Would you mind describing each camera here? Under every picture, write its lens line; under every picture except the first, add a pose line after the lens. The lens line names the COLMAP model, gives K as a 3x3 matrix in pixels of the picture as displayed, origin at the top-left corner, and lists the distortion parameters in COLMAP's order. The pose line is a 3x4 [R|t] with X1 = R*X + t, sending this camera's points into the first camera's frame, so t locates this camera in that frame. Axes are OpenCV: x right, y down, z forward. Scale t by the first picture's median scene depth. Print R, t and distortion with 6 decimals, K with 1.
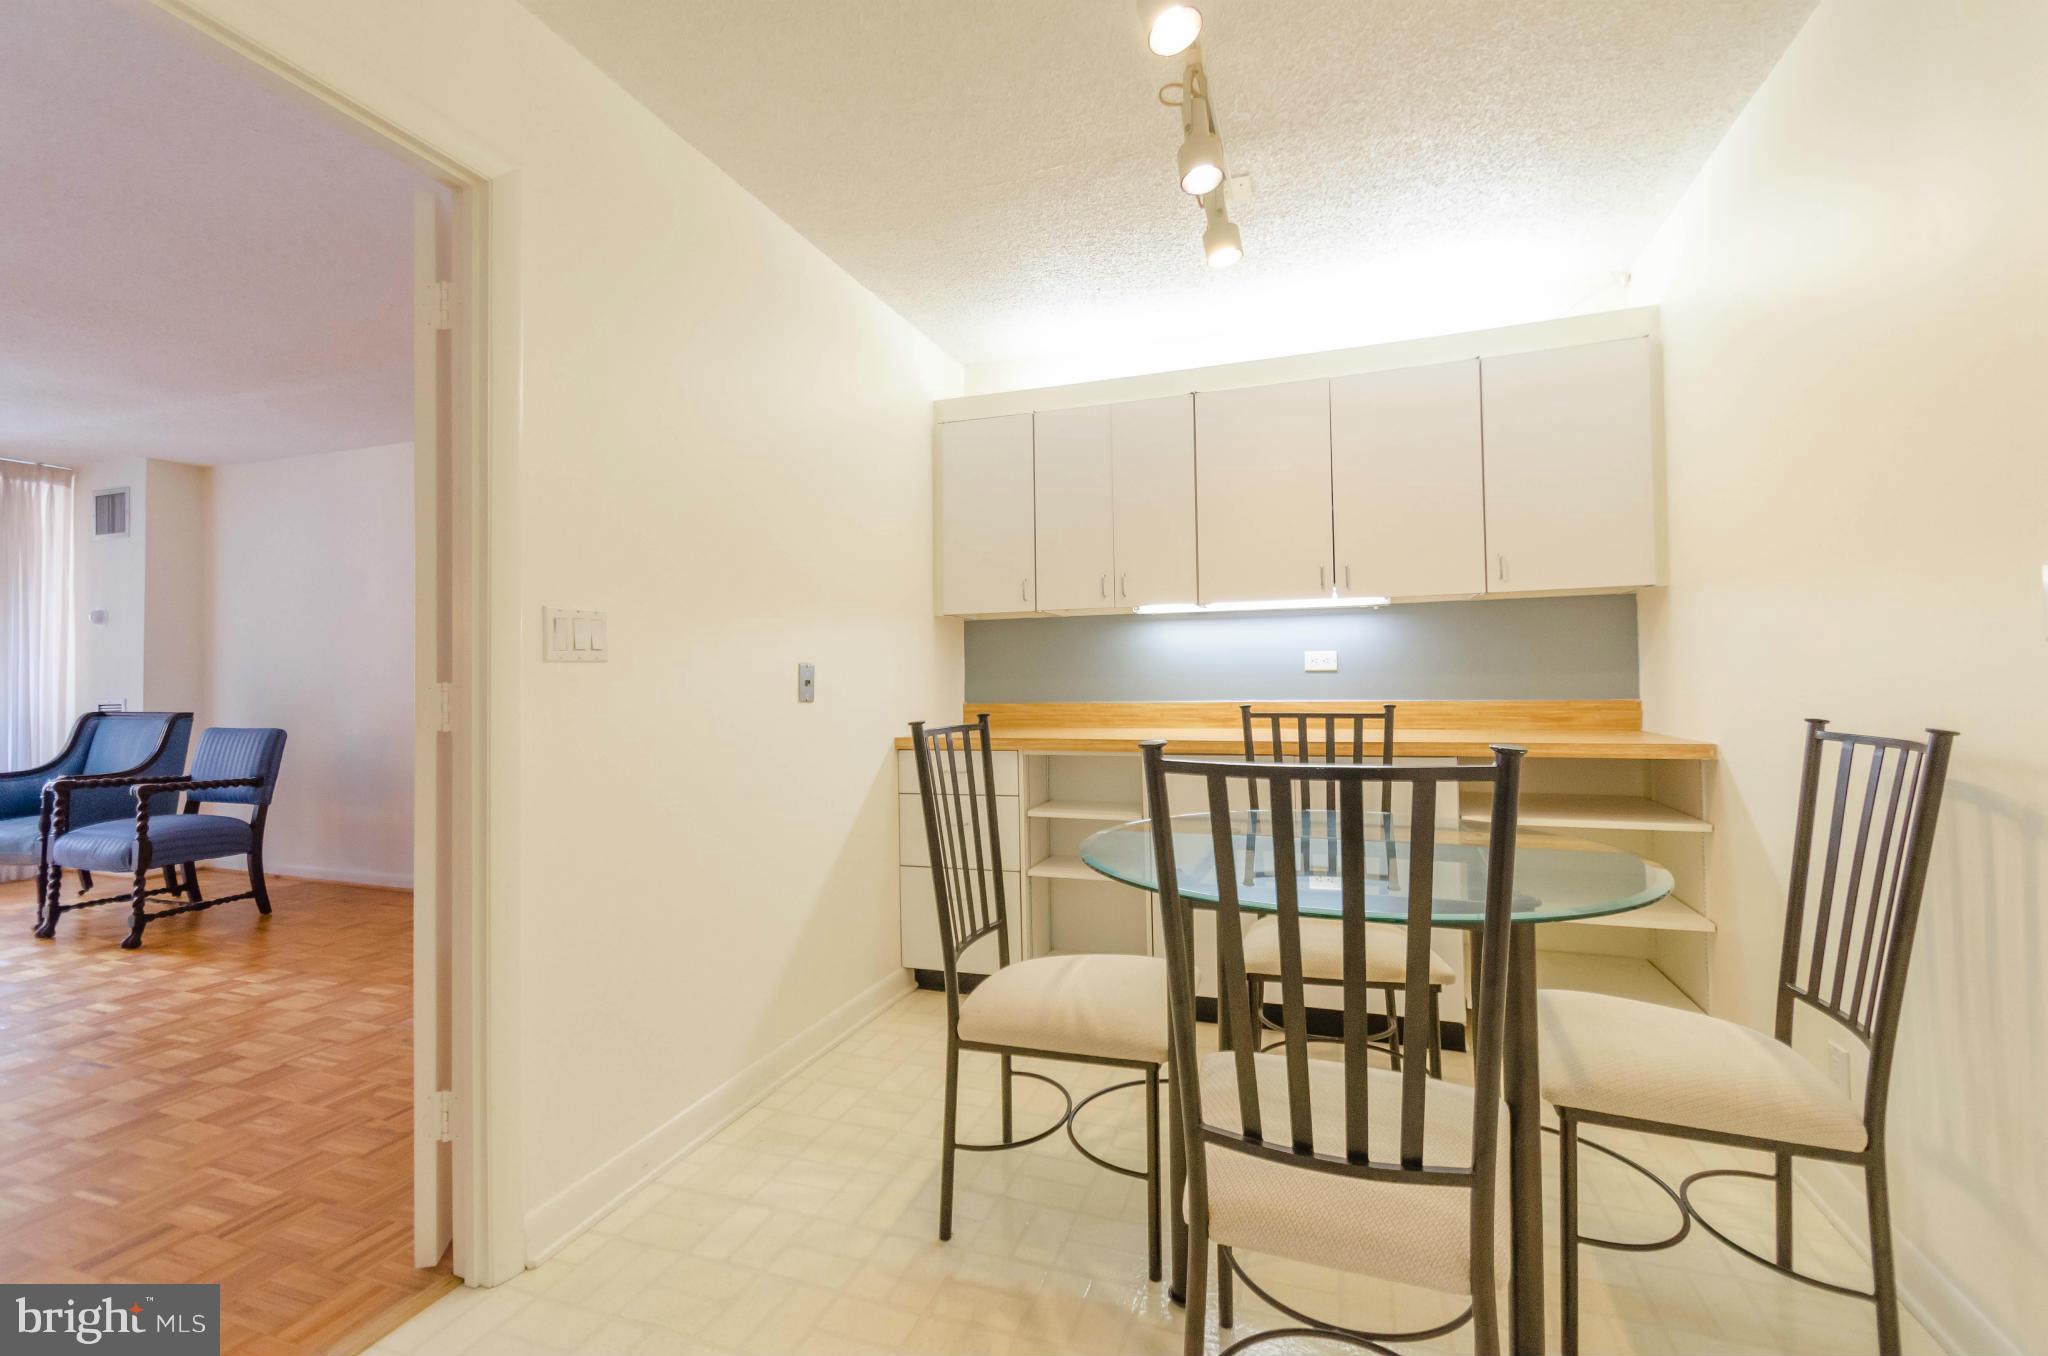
lens RADIAL K [[881.6, 0, 1021.9], [0, 881.6, 673.6], [0, 0, 1]] dist [0.002048, 0.000370]
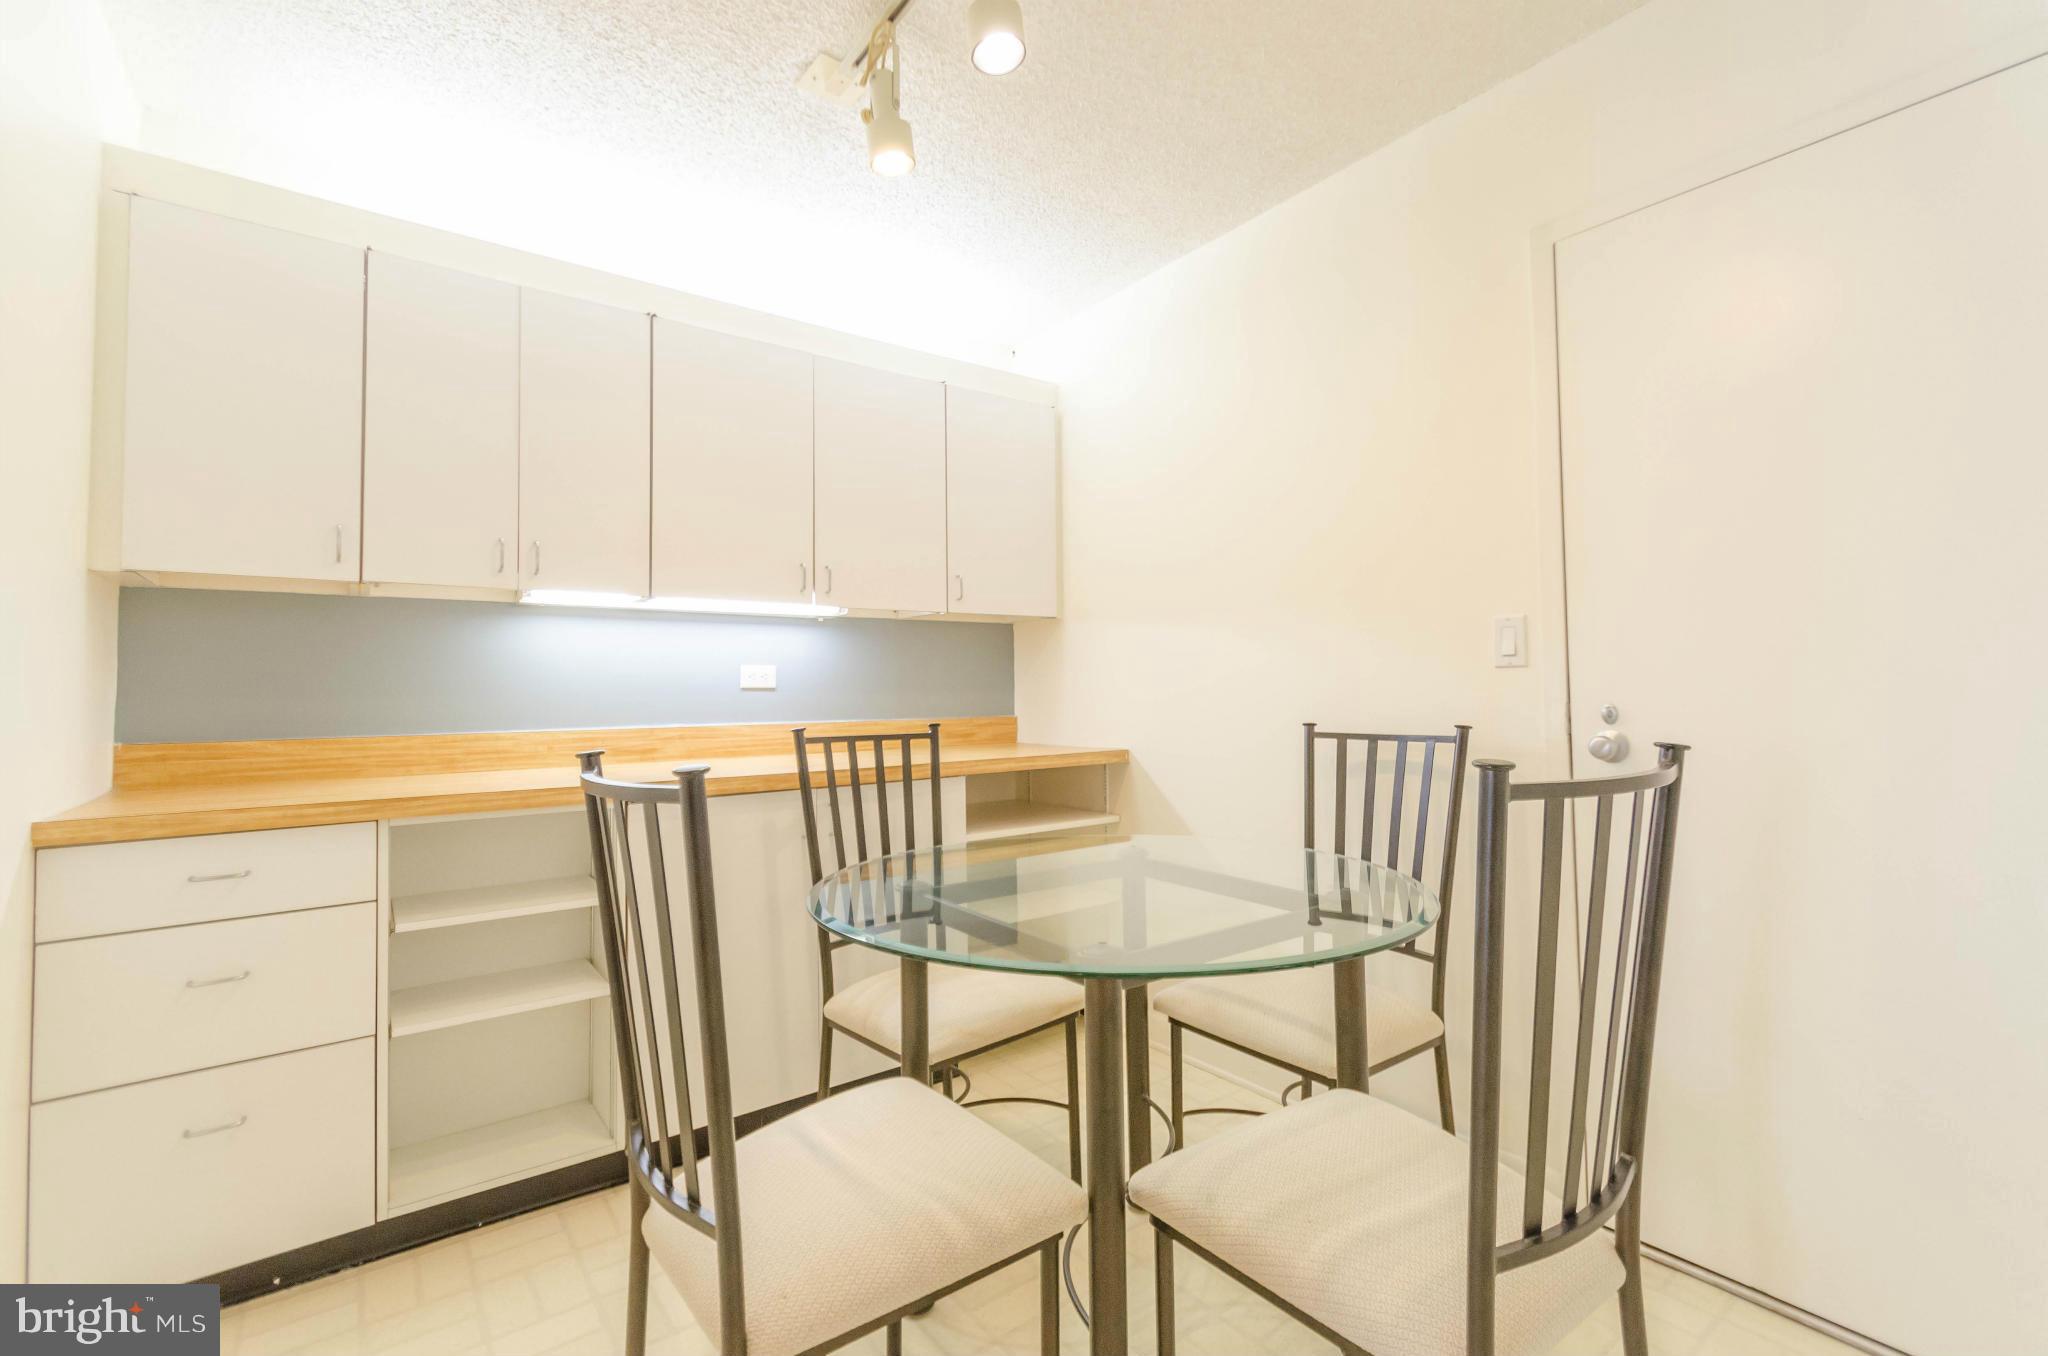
lens RADIAL K [[881.6, 0, 1022.7], [0, 881.6, 673.1], [0, 0, 1]] dist [0.002048, 0.000370]
pose [[0.555748, 0.027046, 0.830911, -0.270226], [-0.000917, 0.999490, -0.031919, 0.010821], [-0.831351, 0.016977, 0.555489, 0.360794]]
